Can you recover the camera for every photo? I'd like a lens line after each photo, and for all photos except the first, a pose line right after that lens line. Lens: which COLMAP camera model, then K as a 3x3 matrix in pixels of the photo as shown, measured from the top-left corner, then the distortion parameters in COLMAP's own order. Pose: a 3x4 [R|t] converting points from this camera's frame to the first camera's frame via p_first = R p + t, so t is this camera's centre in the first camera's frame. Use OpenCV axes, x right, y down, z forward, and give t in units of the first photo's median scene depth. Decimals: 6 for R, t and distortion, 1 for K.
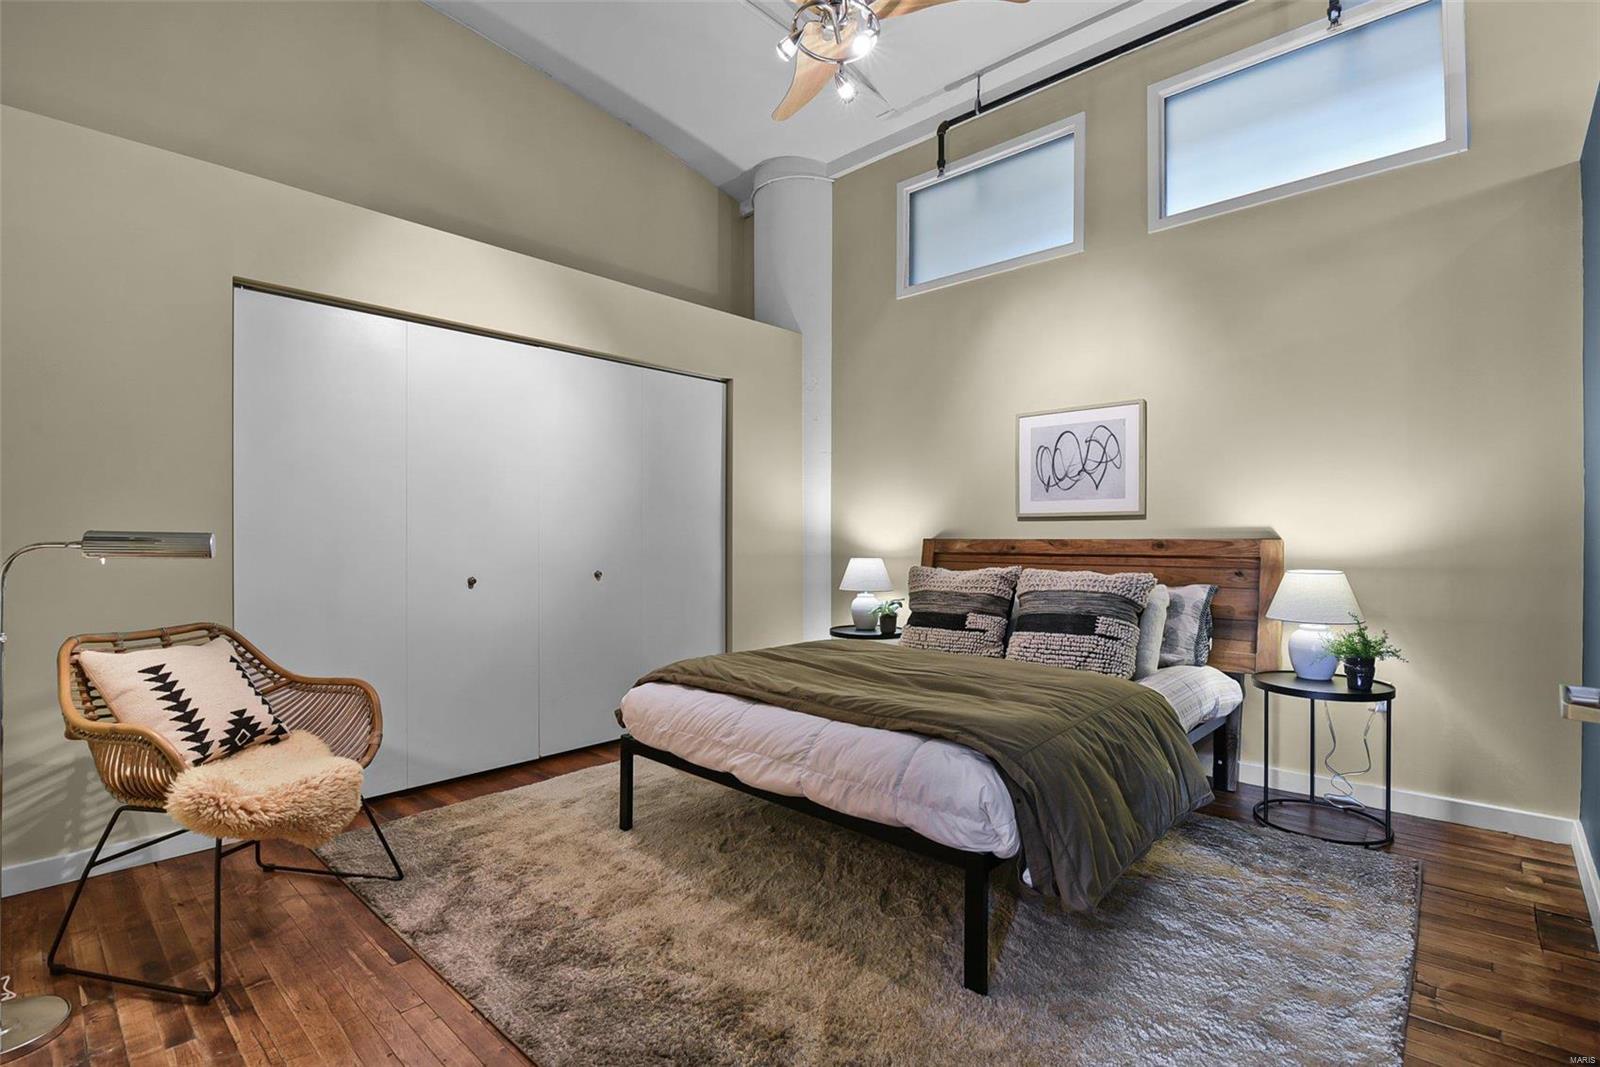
lens RADIAL K [[733.2, 0, 797.5], [0, 733.2, 541.9], [0, 0, 1]] dist [-0.030643, 0.000322]
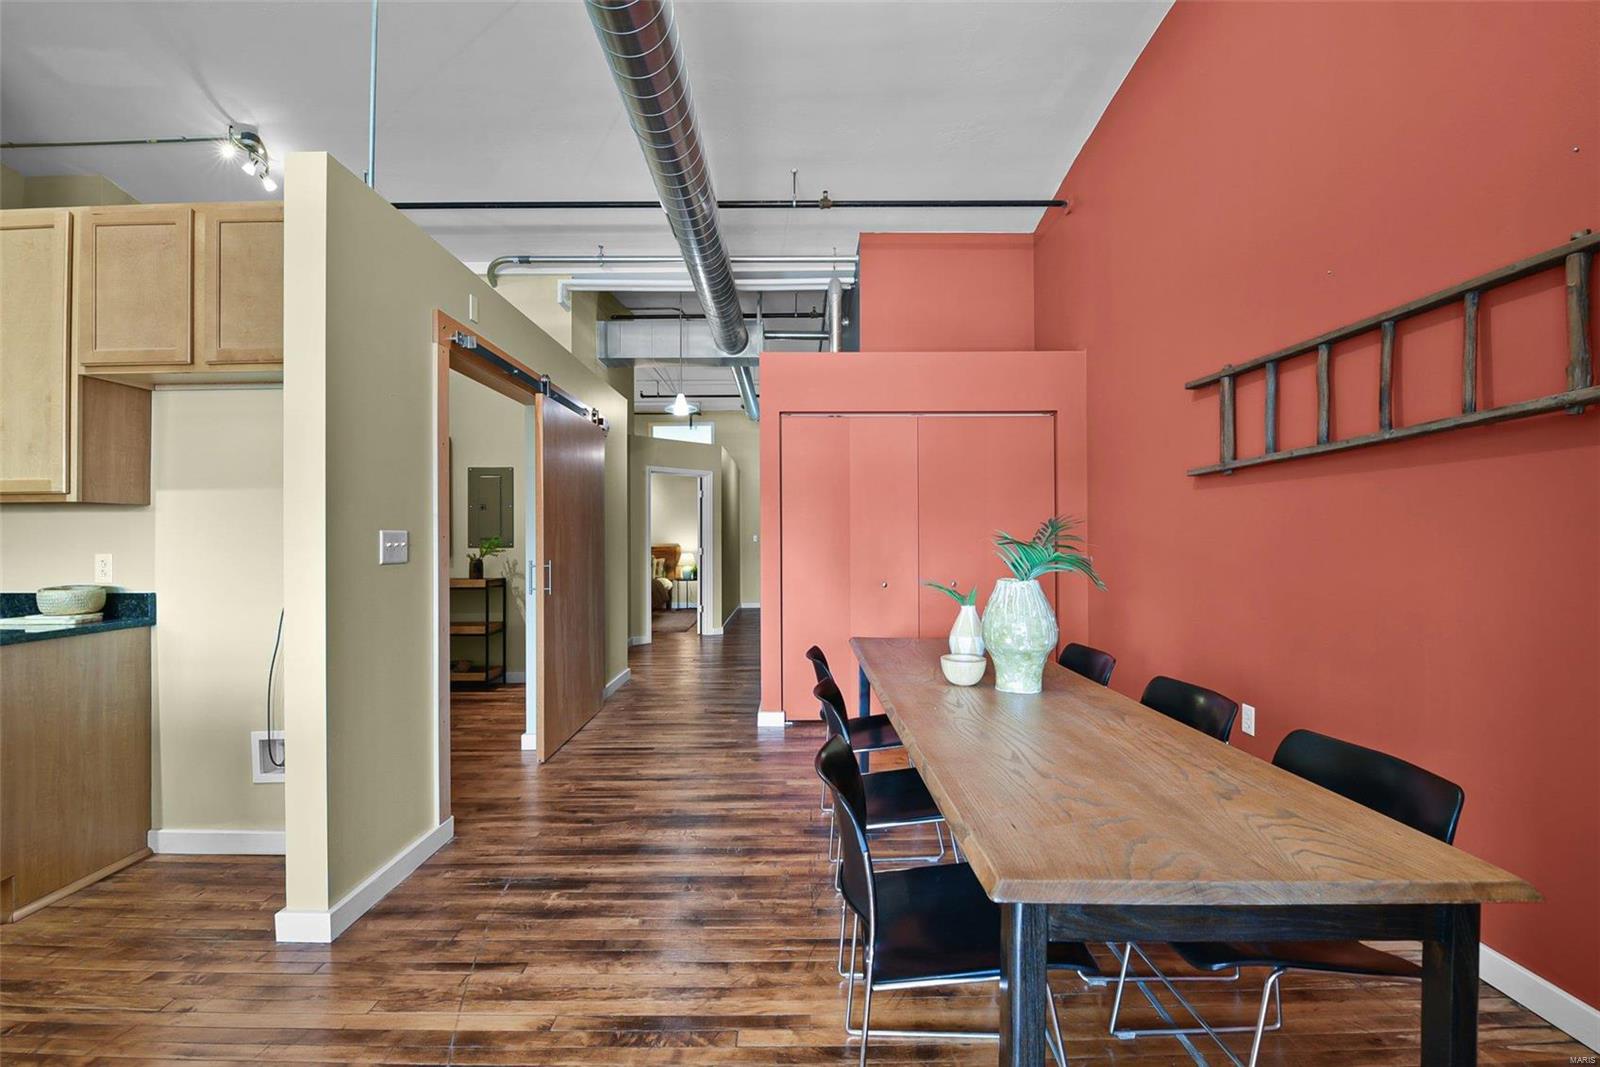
lens RADIAL K [[696.0, 0, 801.0], [0, 696.0, 532.7], [0, 0, 1]] dist [-0.006038, -0.007199]
pose [[0.723091, -0.002813, 0.690747, -1.777274], [0.014174, 0.999842, -0.010765, -0.034092], [-0.690607, 0.017575, 0.723016, -2.647775]]
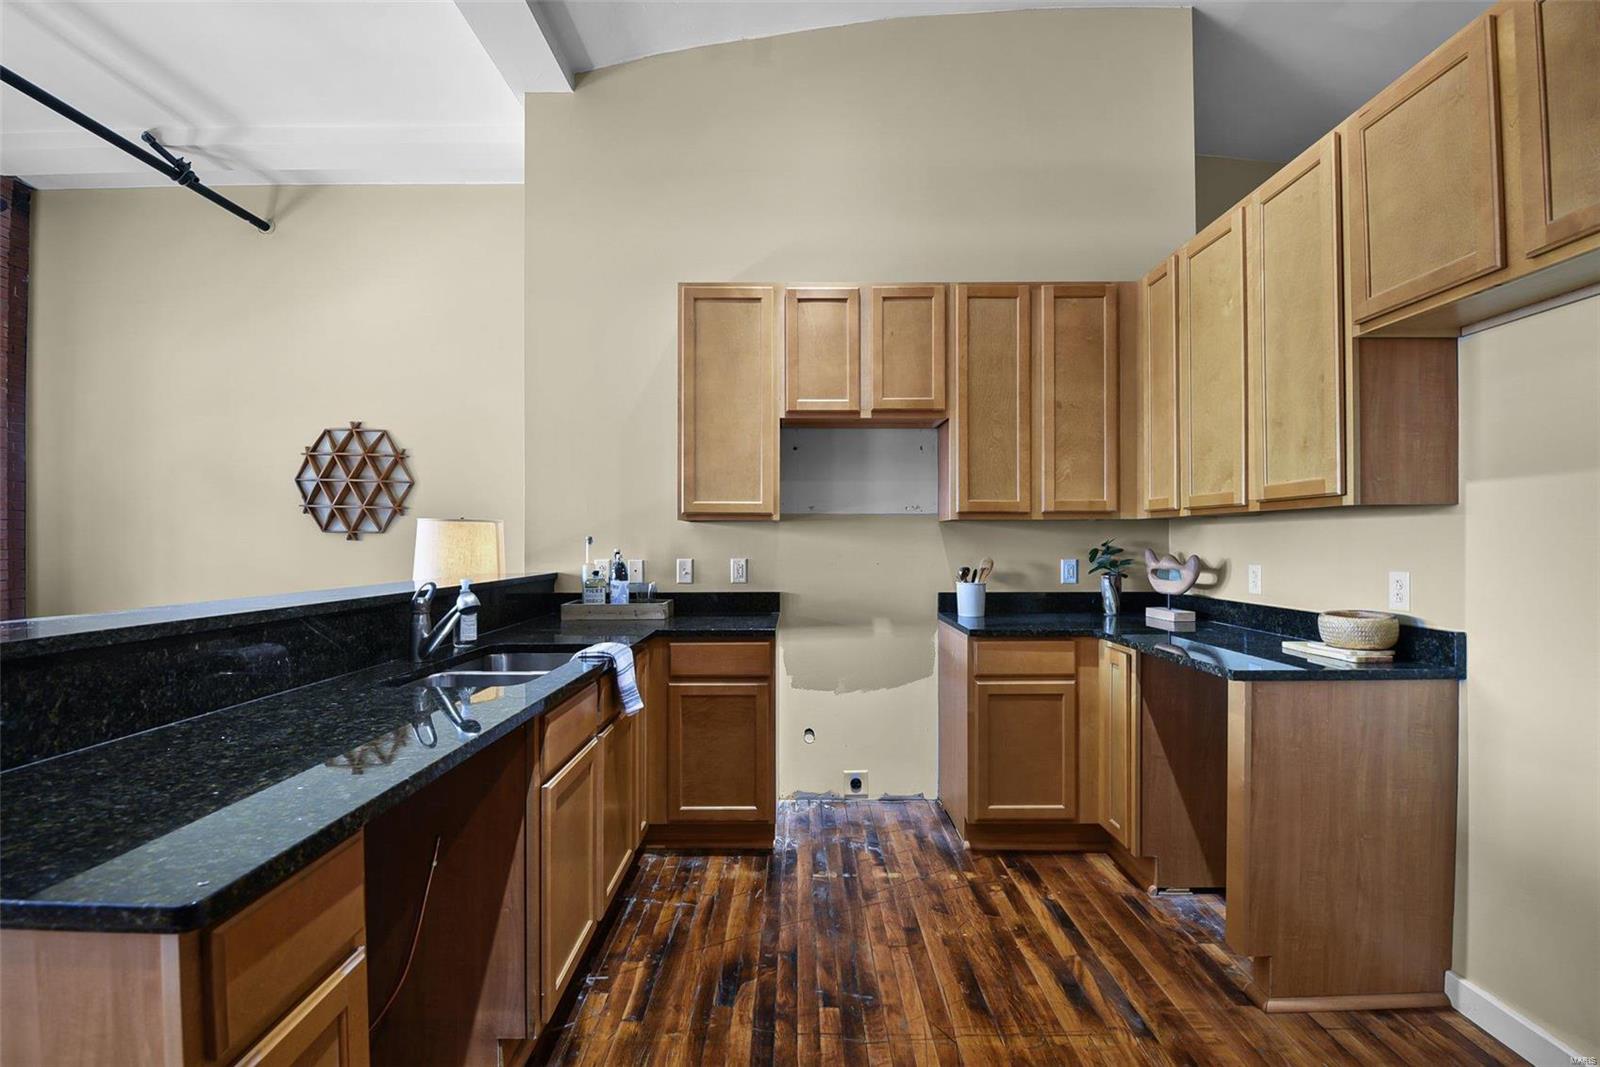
lens RADIAL K [[696.0, 0, 793.6], [0, 696.0, 541.1], [0, 0, 1]] dist [-0.006038, -0.007199]
pose [[0.682130, -0.005295, -0.731212, -1.717965], [-0.001309, 0.999963, -0.008462, -0.055849], [0.731230, 0.006730, 0.682098, -2.209971]]
